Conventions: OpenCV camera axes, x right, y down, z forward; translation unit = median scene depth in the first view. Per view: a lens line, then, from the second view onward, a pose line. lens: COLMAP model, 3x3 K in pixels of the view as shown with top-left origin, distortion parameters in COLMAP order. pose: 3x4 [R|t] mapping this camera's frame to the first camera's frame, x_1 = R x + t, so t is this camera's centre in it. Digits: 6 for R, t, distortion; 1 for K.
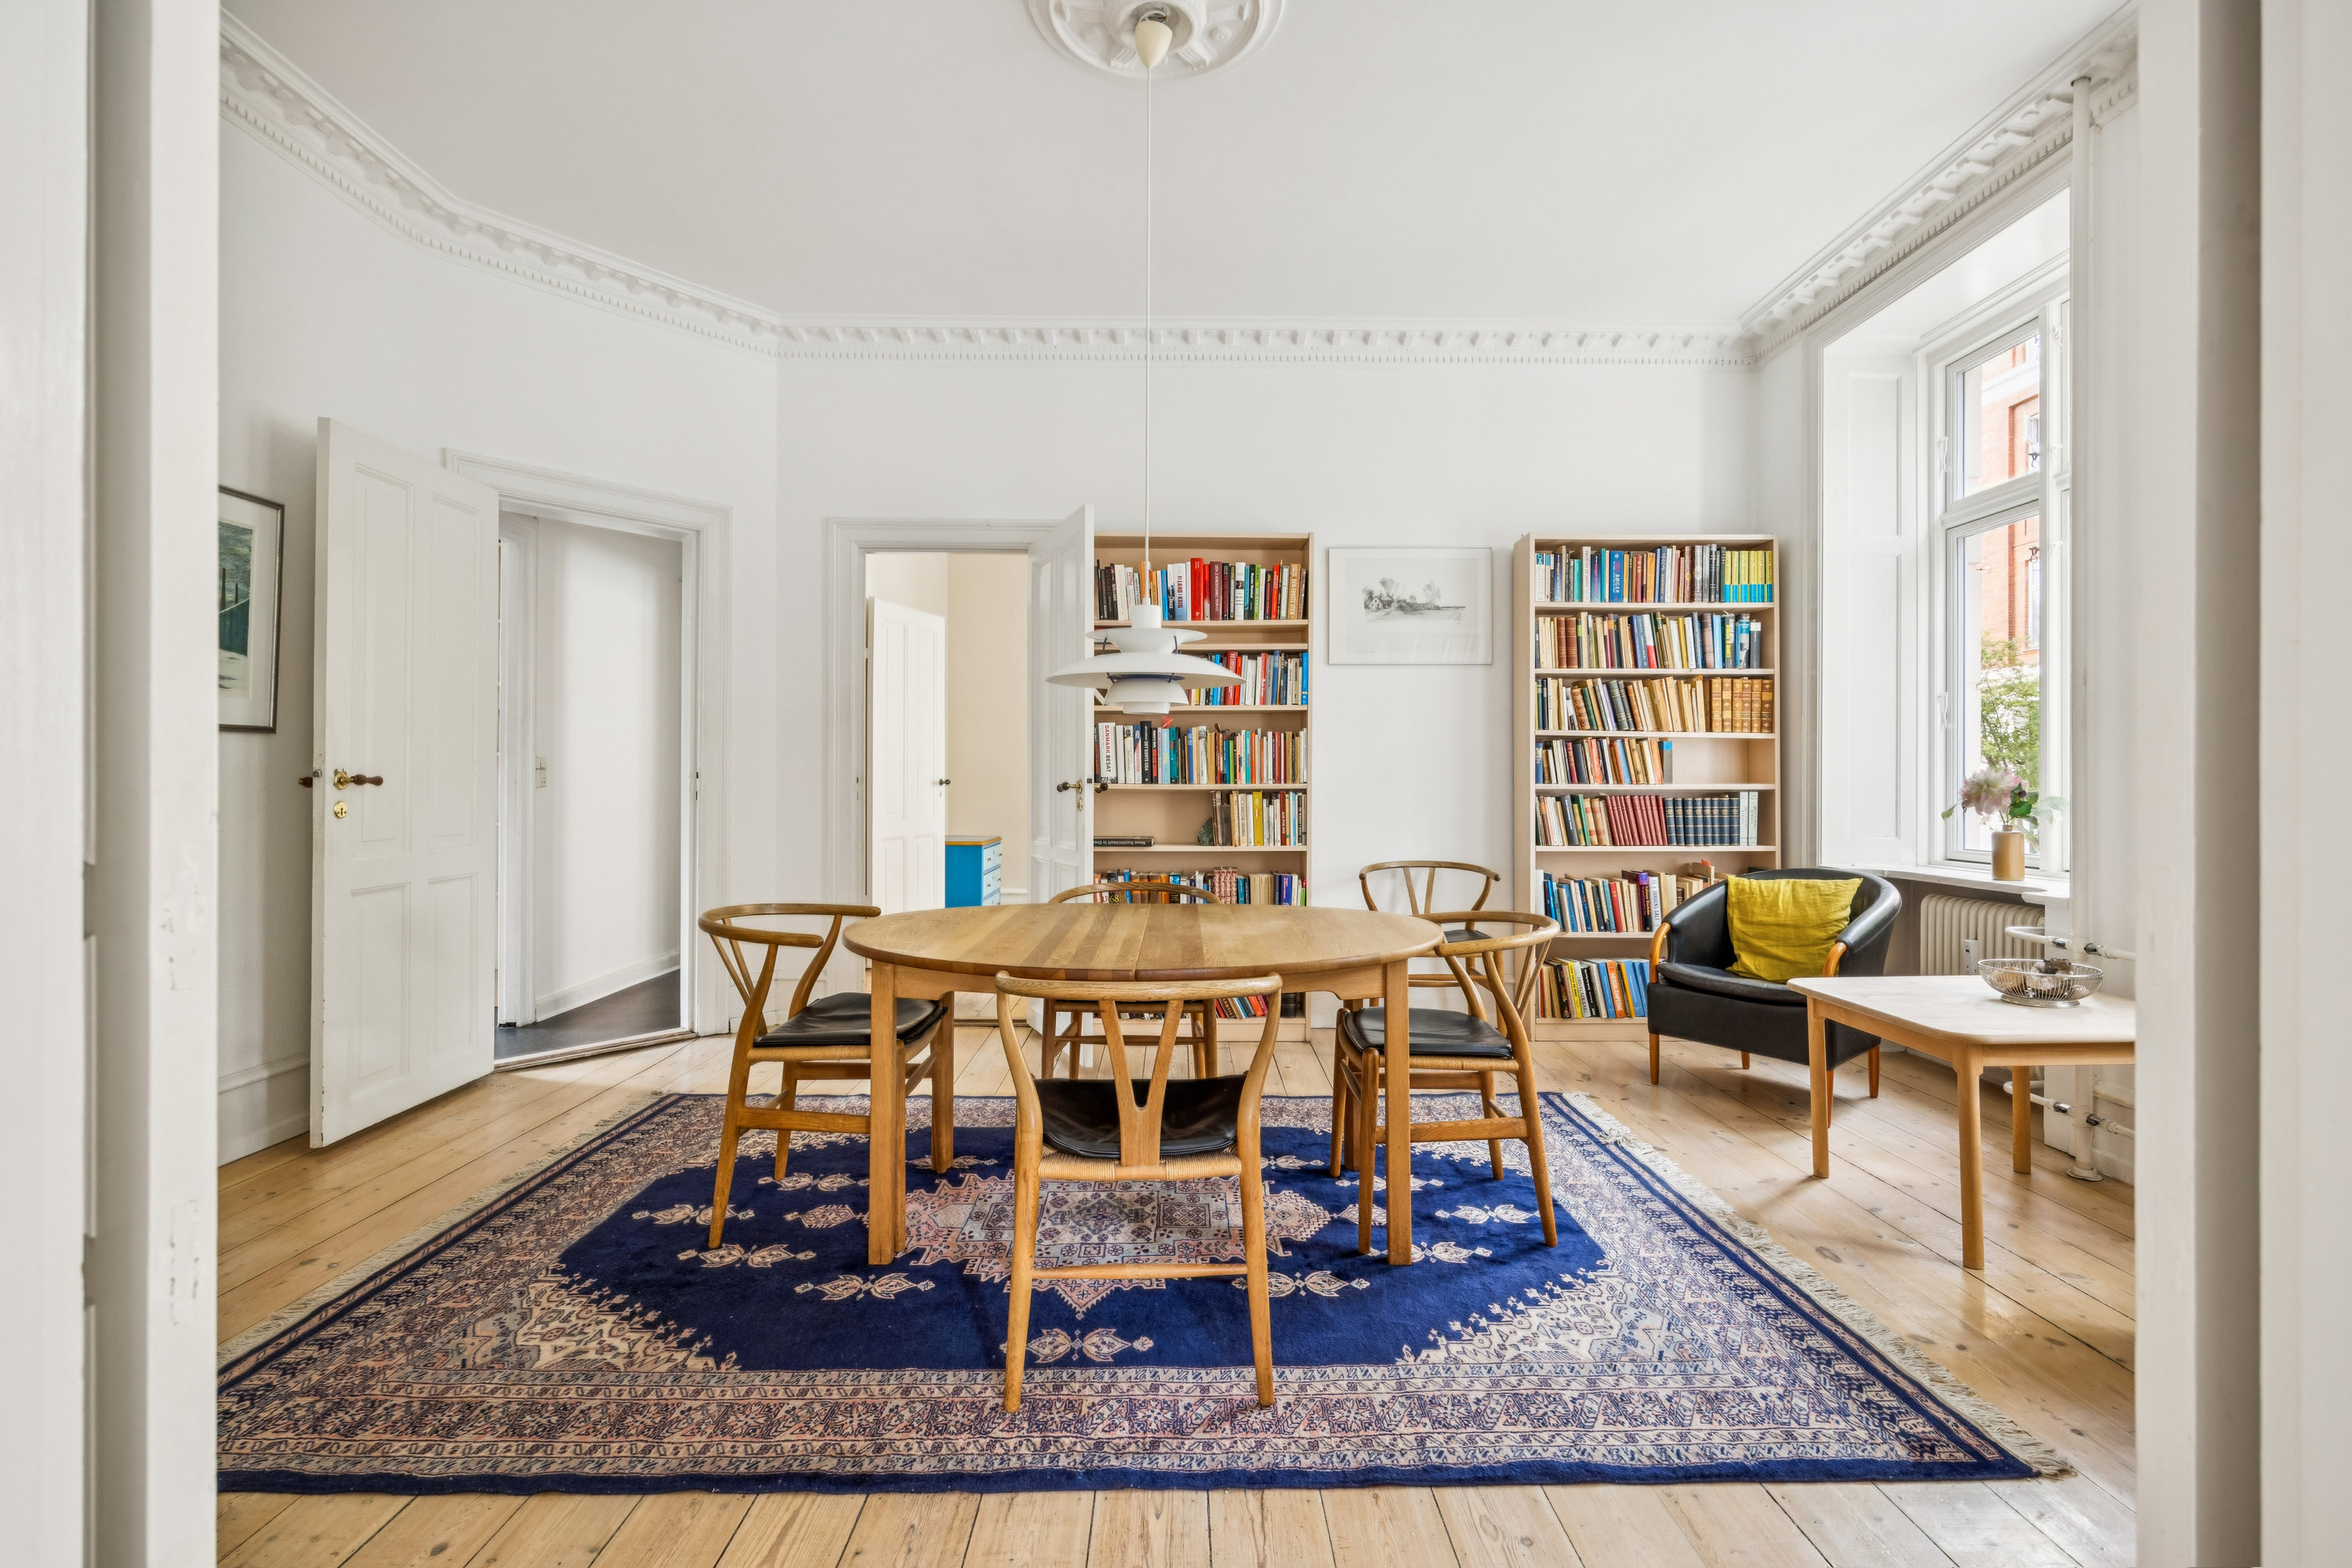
lens RADIAL K [[1077.4, 0, 1186.2], [0, 1077.4, 777.3], [0, 0, 1]] dist [-0.011734, -0.000272]
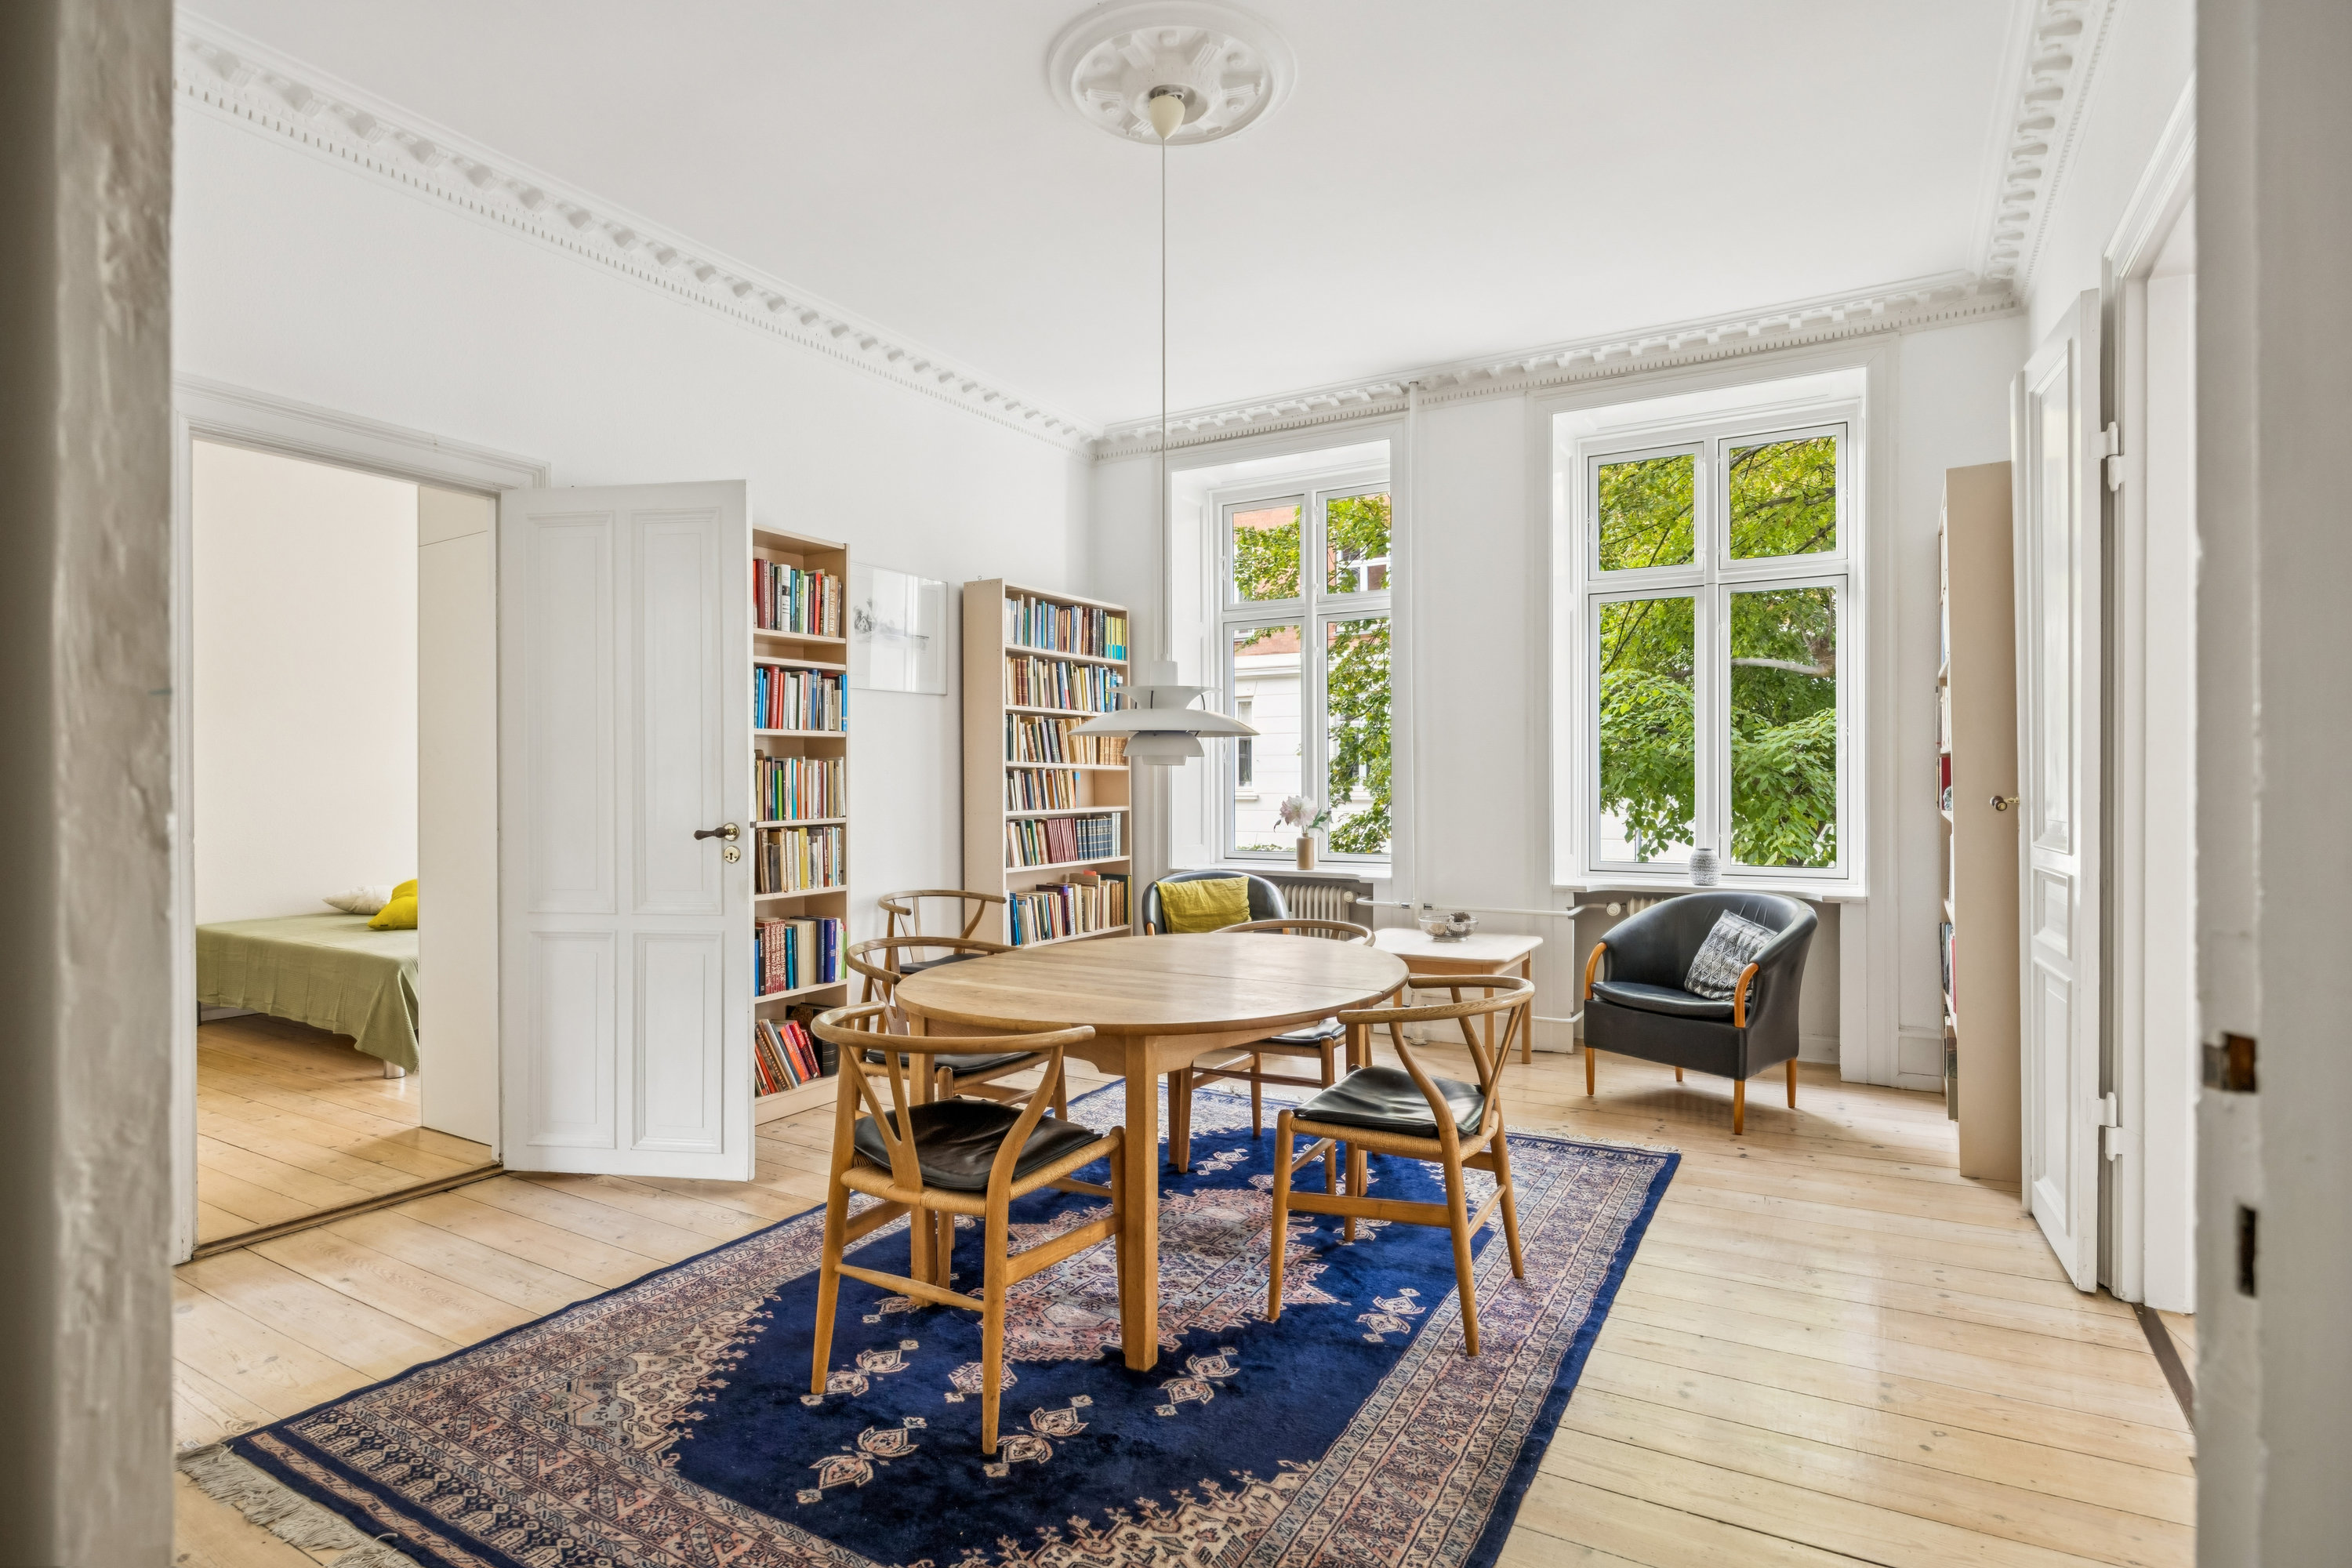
lens RADIAL K [[1174.1, 0, 1179.7], [0, 1174.1, 780.5], [0, 0, 1]] dist [-0.001354, 0.000013]
pose [[0.515173, -0.004423, 0.857075, -0.599190], [0.000445, 0.999988, 0.004893, -0.030333], [-0.857086, -0.002140, 0.515169, 0.240503]]
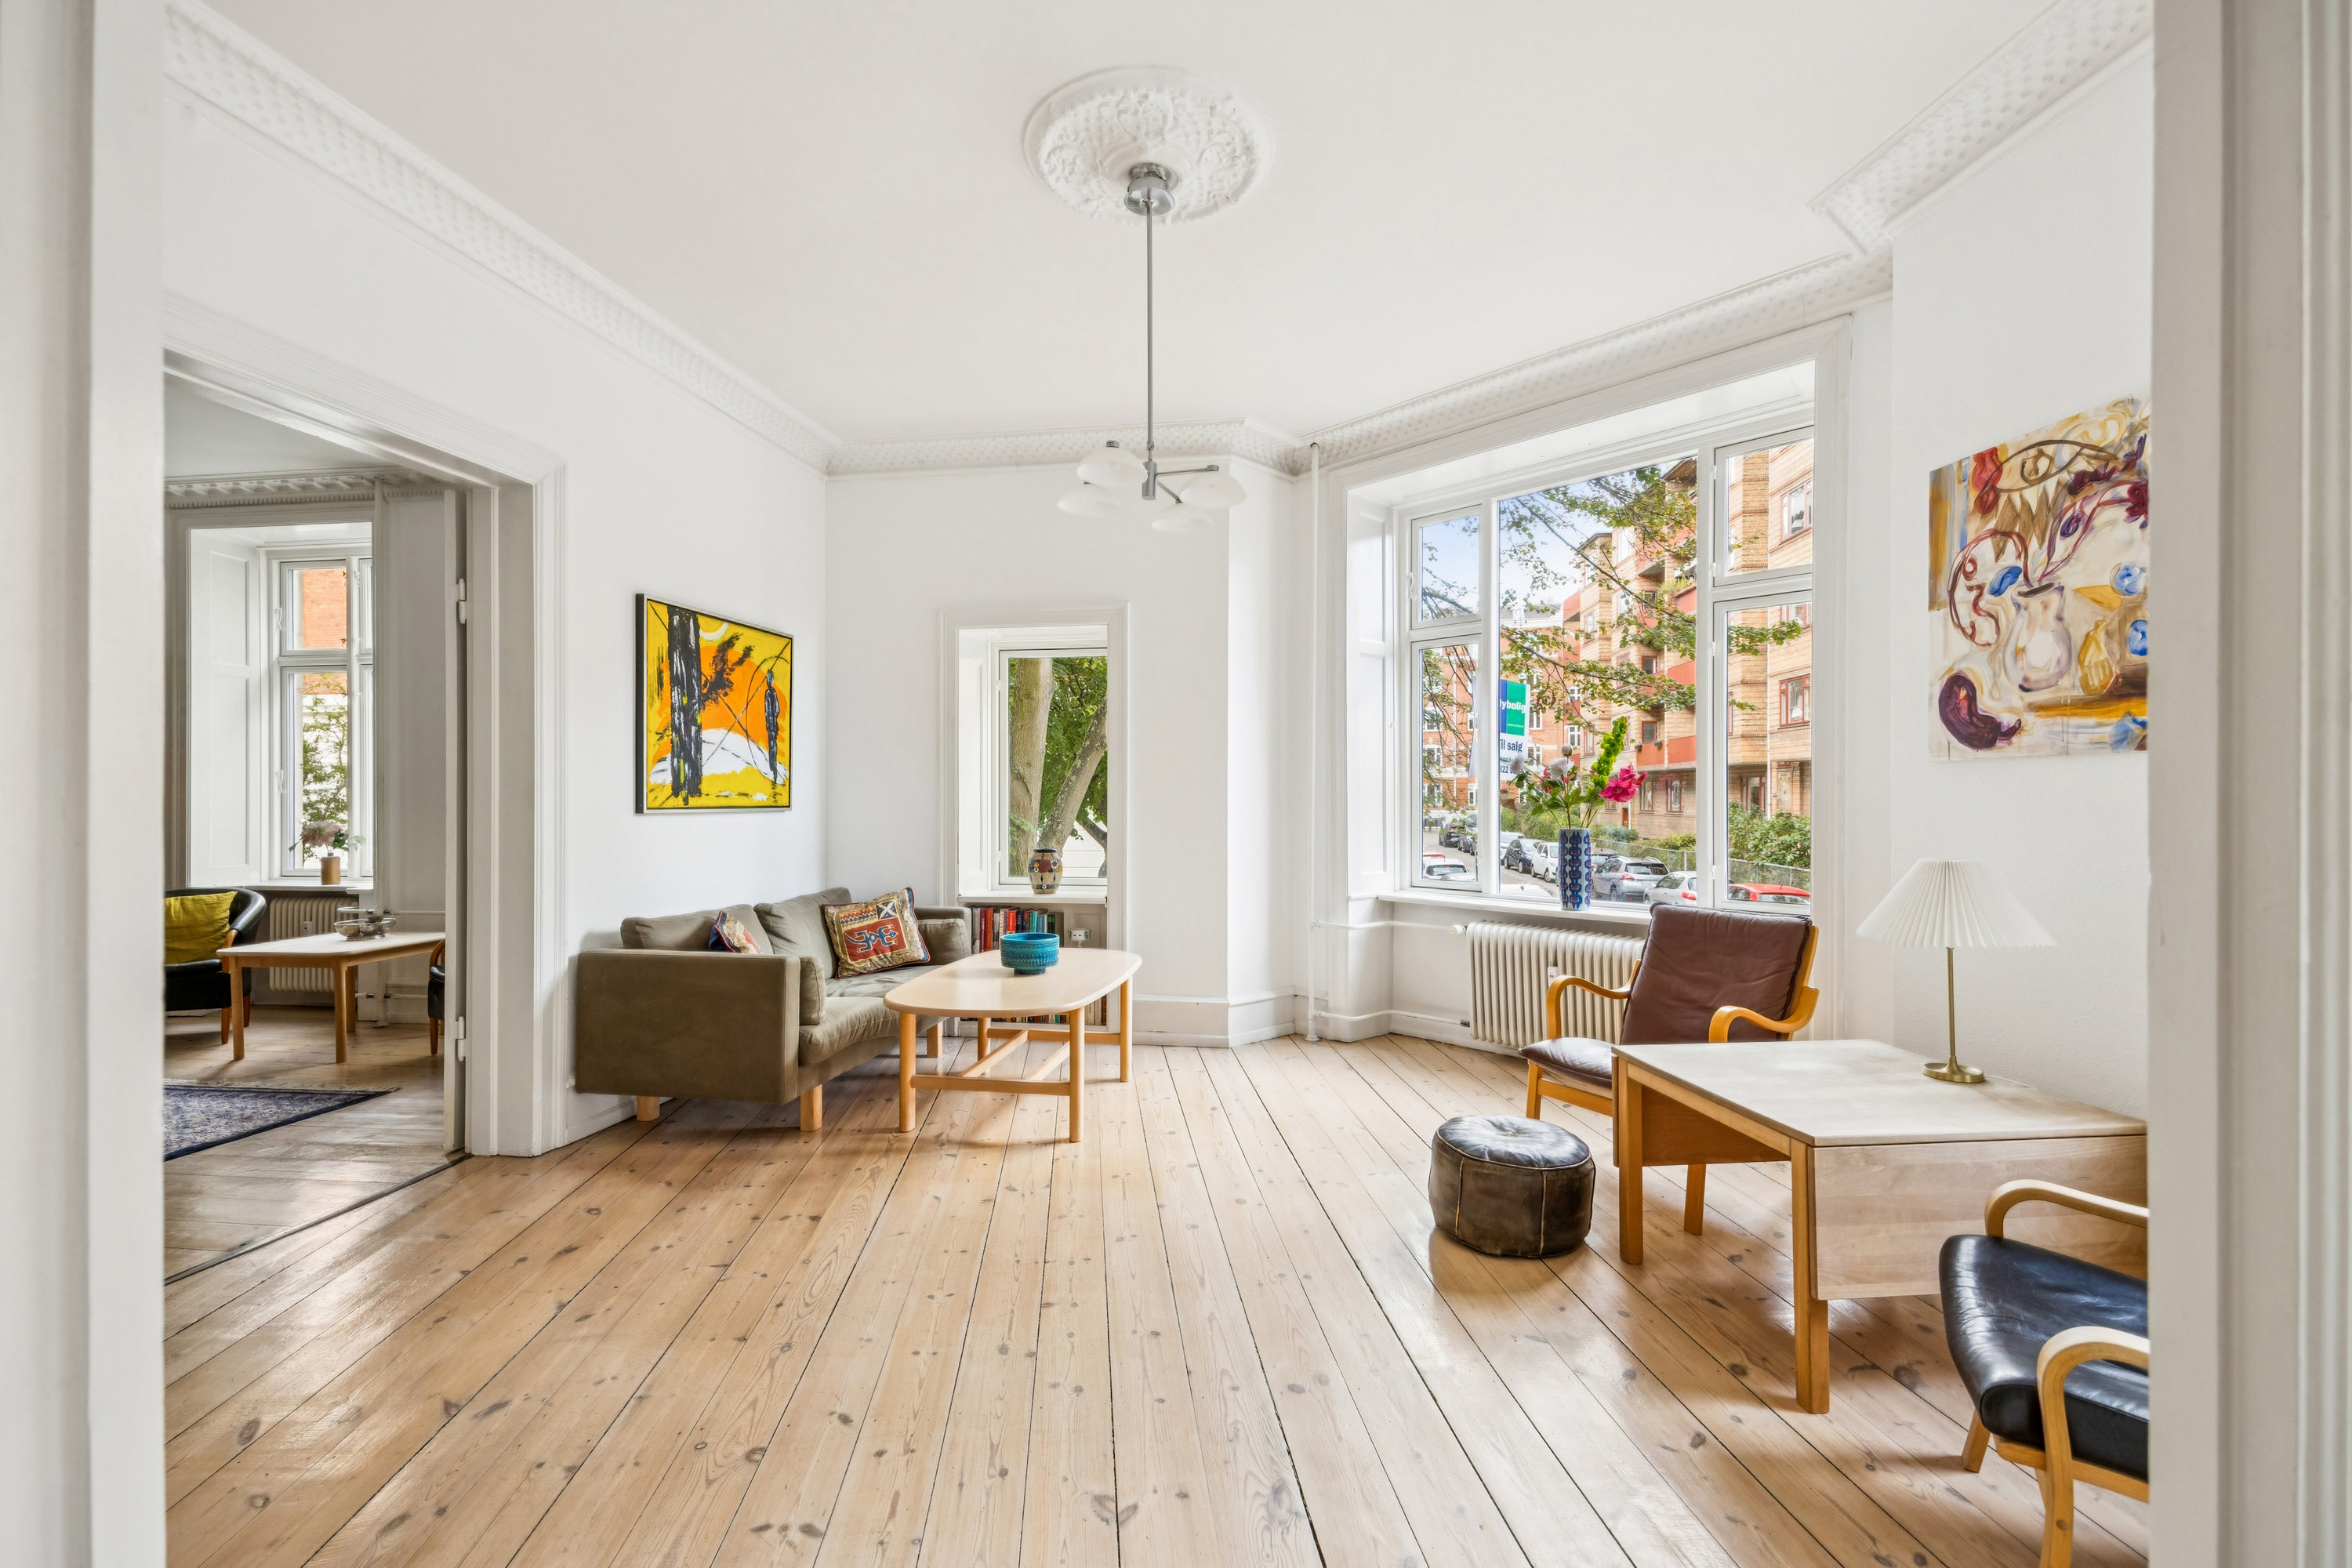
lens RADIAL K [[1058.8, 0, 1188.9], [0, 1058.8, 799.7], [0, 0, 1]] dist [0.022002, 0.000267]
pose [[0.176160, -0.001813, 0.984360, -0.574460], [0.000278, 0.999998, 0.001792, -0.036287], [-0.984362, -0.000042, 0.176160, -0.556423]]
